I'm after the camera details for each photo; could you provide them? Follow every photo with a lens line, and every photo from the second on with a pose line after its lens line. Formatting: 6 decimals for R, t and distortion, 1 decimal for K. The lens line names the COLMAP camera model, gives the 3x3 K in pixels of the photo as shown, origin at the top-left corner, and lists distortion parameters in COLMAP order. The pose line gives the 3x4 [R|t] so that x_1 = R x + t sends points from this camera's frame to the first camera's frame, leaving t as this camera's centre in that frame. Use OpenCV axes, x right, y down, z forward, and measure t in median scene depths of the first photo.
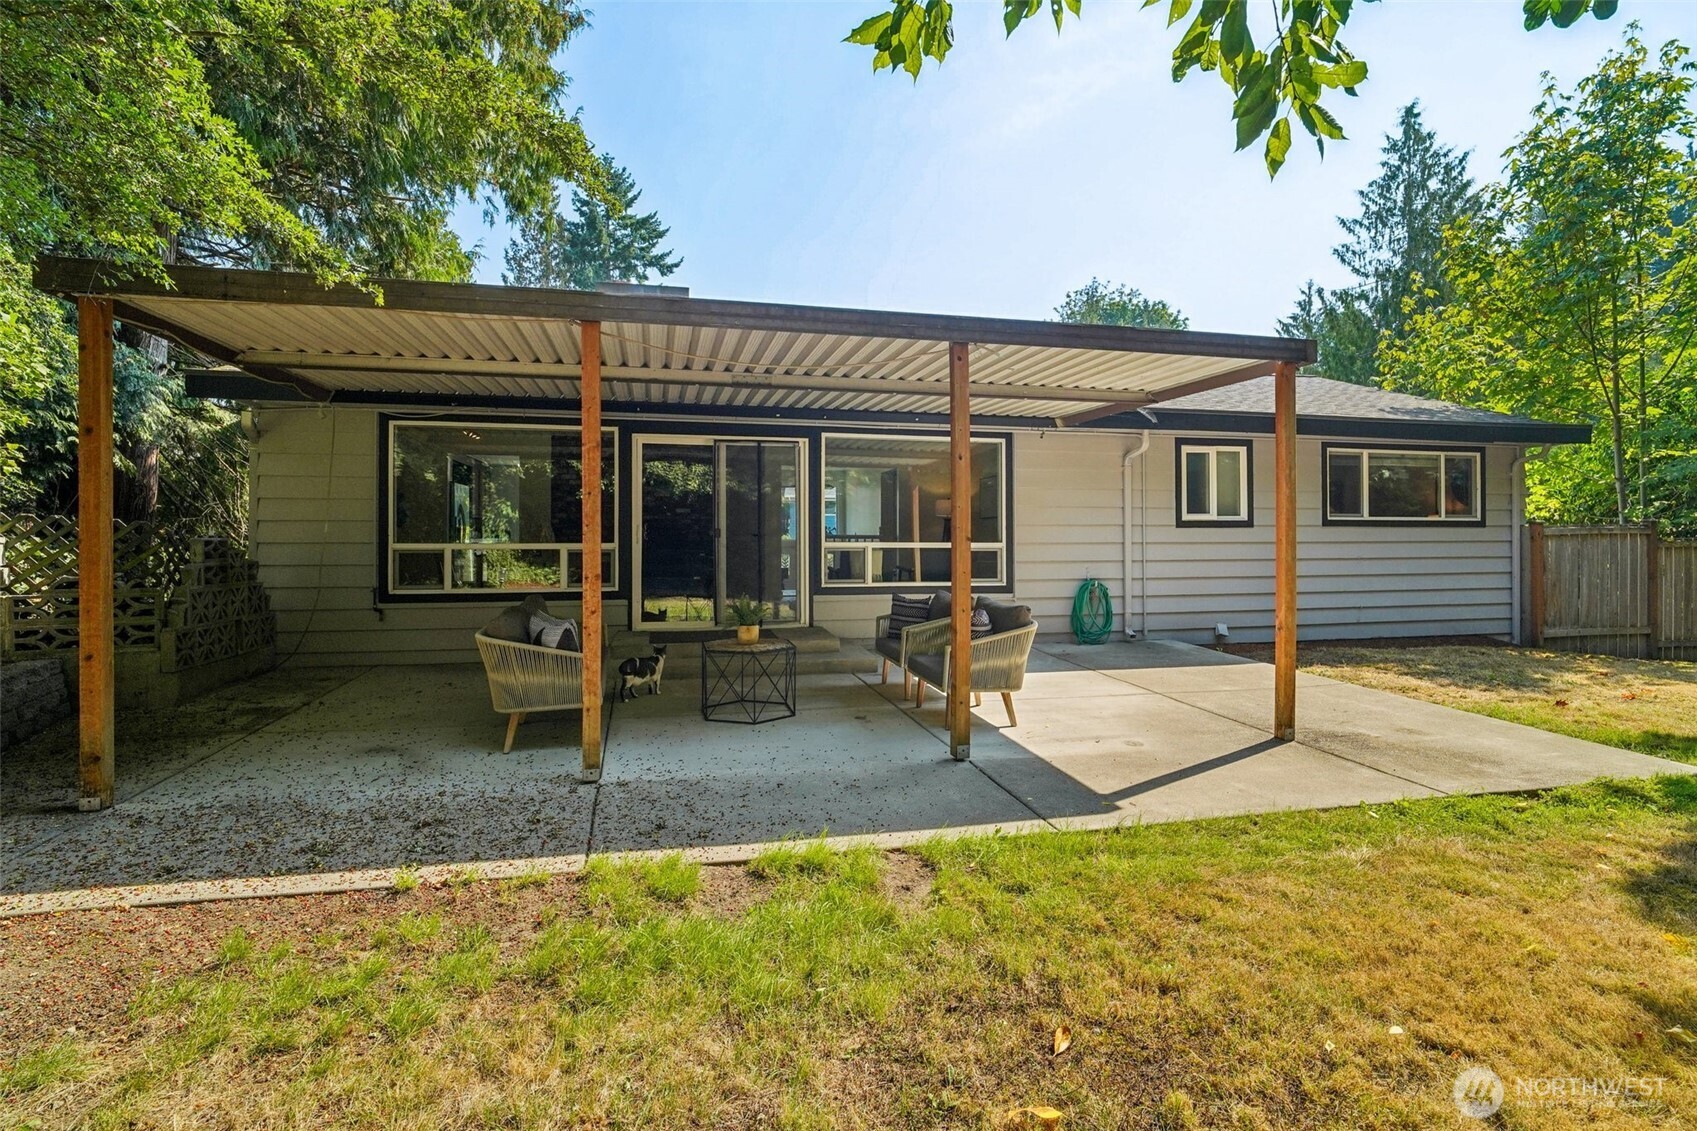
lens RADIAL K [[818.0, 0, 841.7], [0, 818.0, 532.8], [0, 0, 1]] dist [-0.019784, -0.000008]
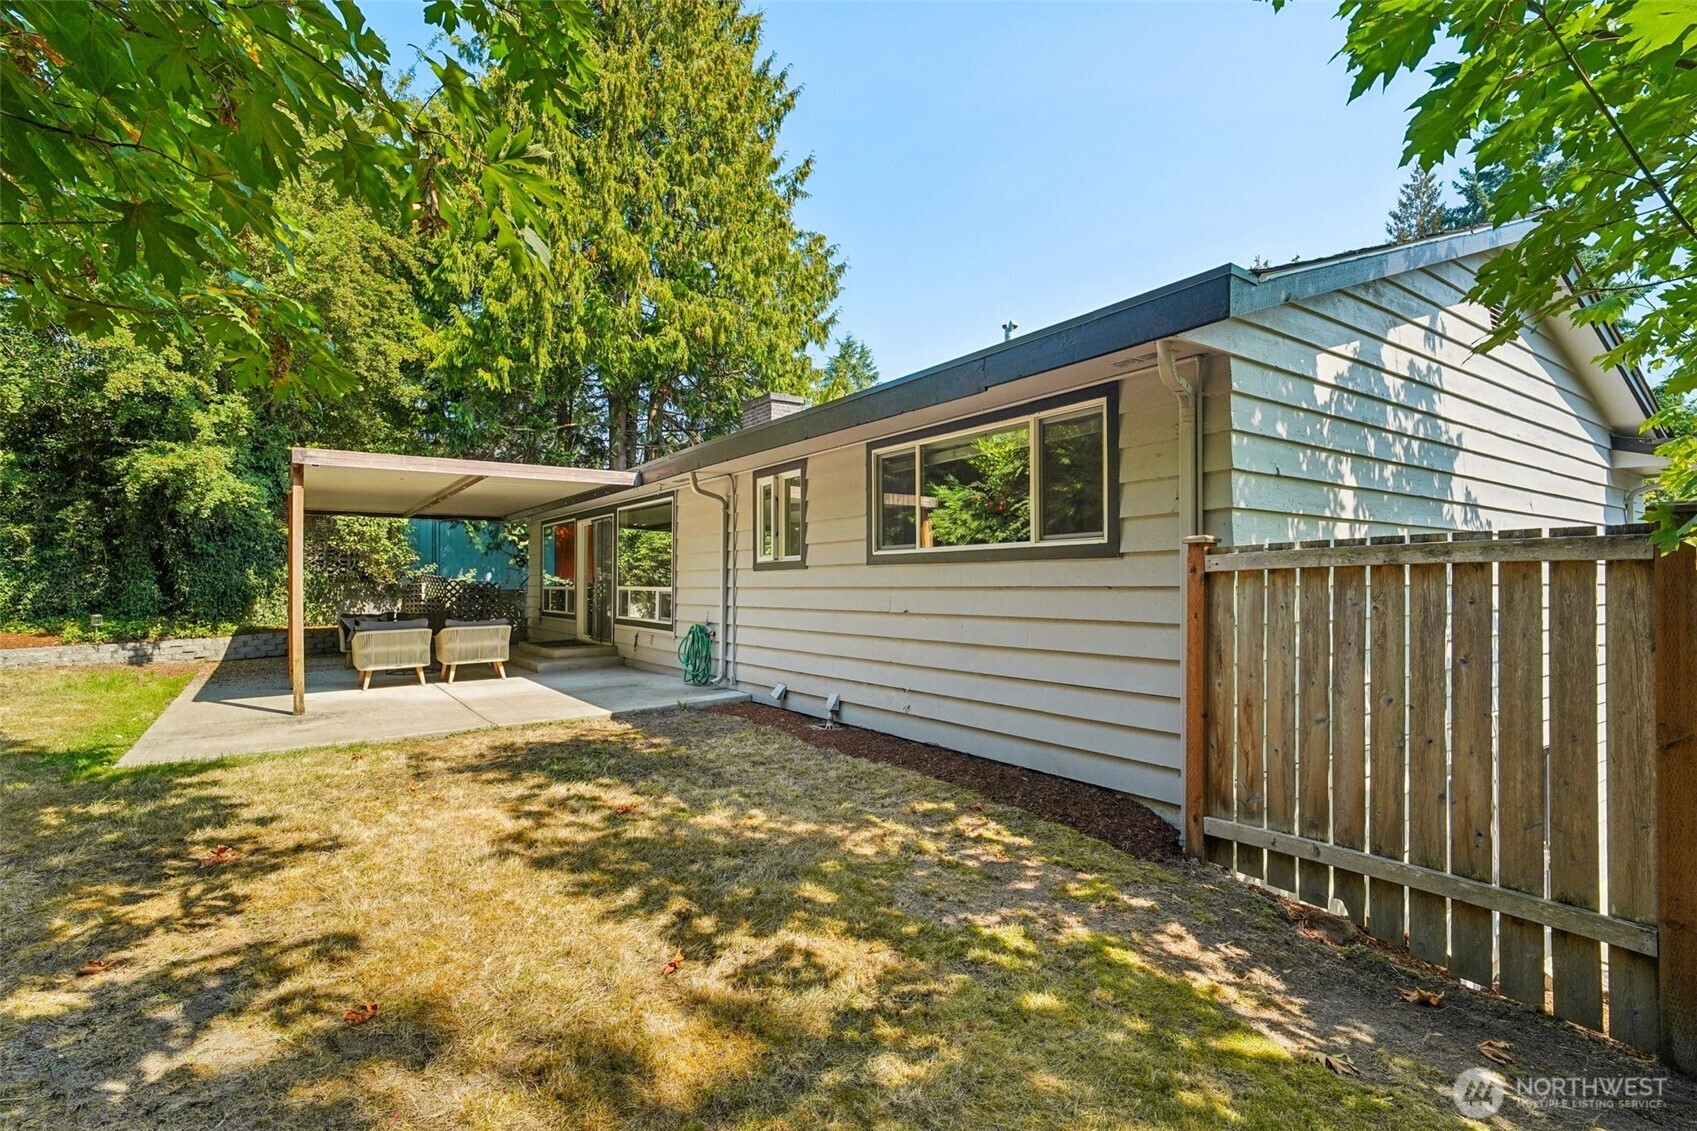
lens RADIAL K [[795.4, 0, 845.0], [0, 795.4, 581.3], [0, 0, 1]] dist [0.000421, -0.000352]
pose [[0.390914, -0.004128, -0.920418, 1.205788], [0.003042, 0.999990, -0.003193, 0.007871], [0.920422, -0.001552, 0.390922, 0.717373]]
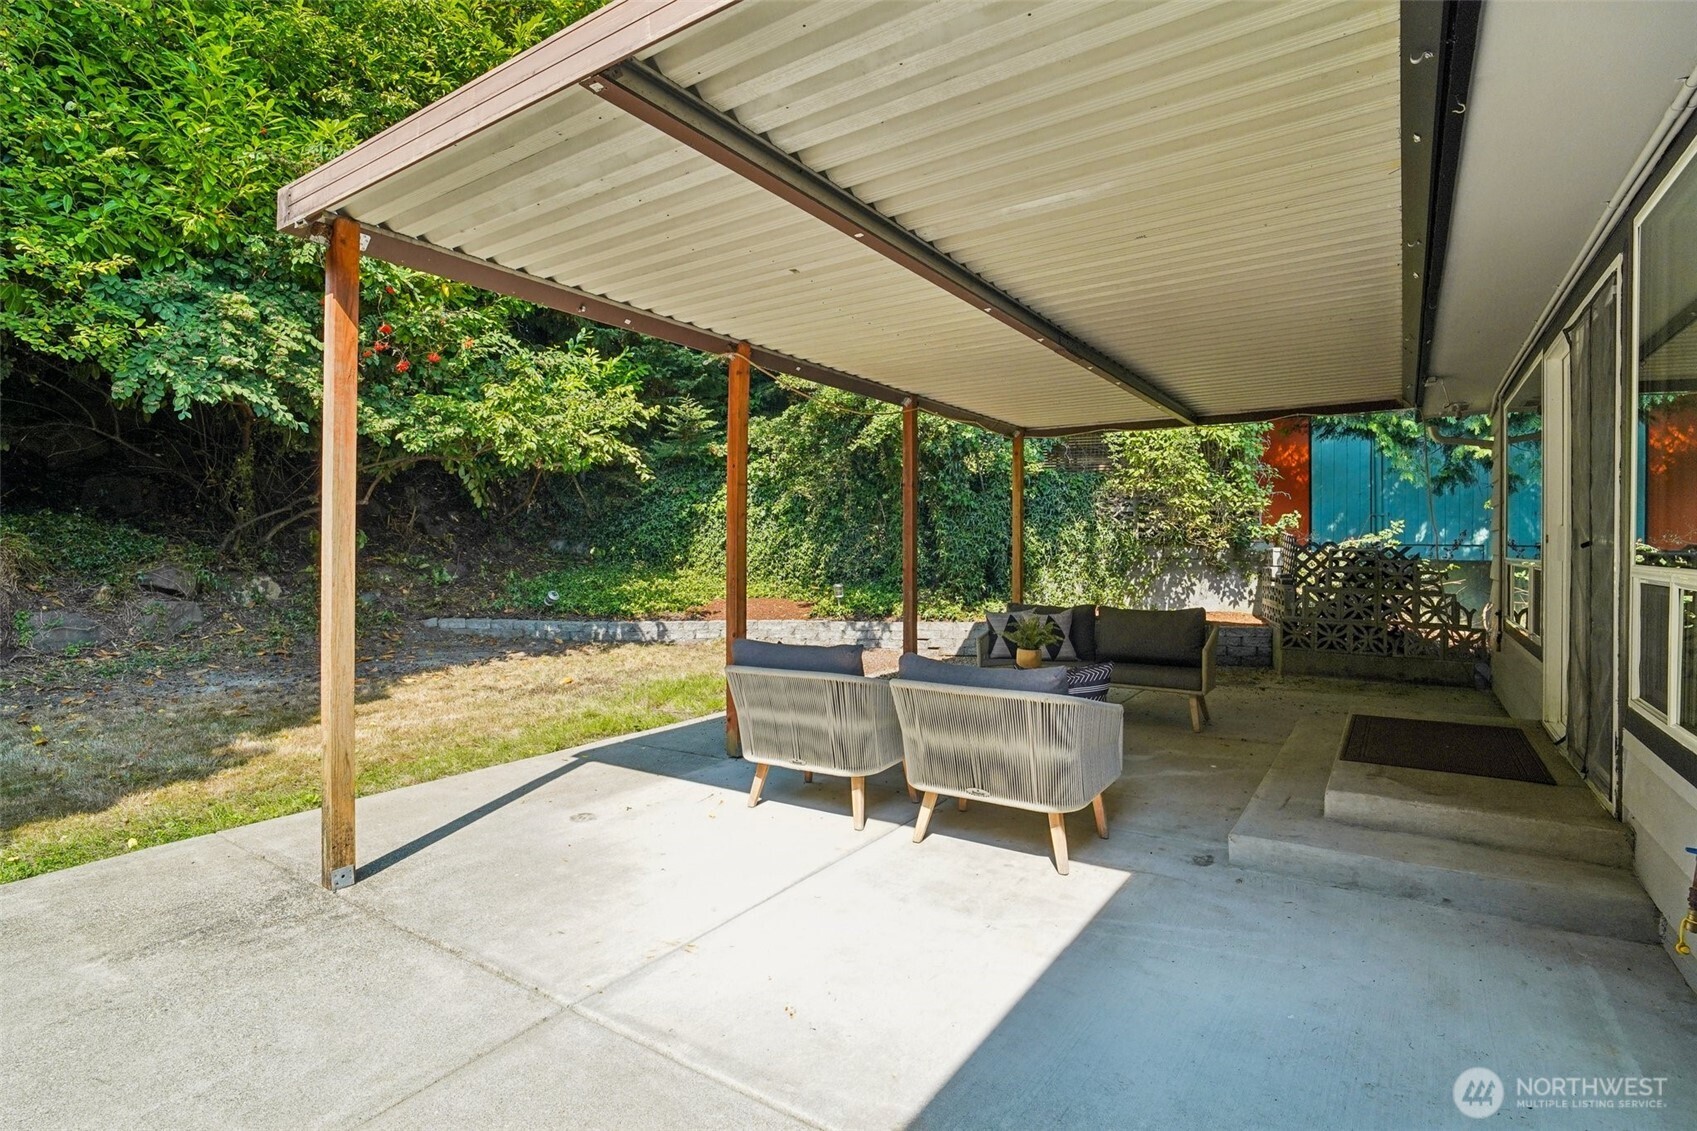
lens RADIAL K [[807.2, 0, 855.0], [0, 807.2, 553.4], [0, 0, 1]] dist [-0.016102, 0.008125]
pose [[-0.729308, 0.002641, -0.684181, 0.356893], [-0.004669, 0.999950, 0.008836, 0.004142], [0.684170, 0.009639, -0.729259, 0.888253]]
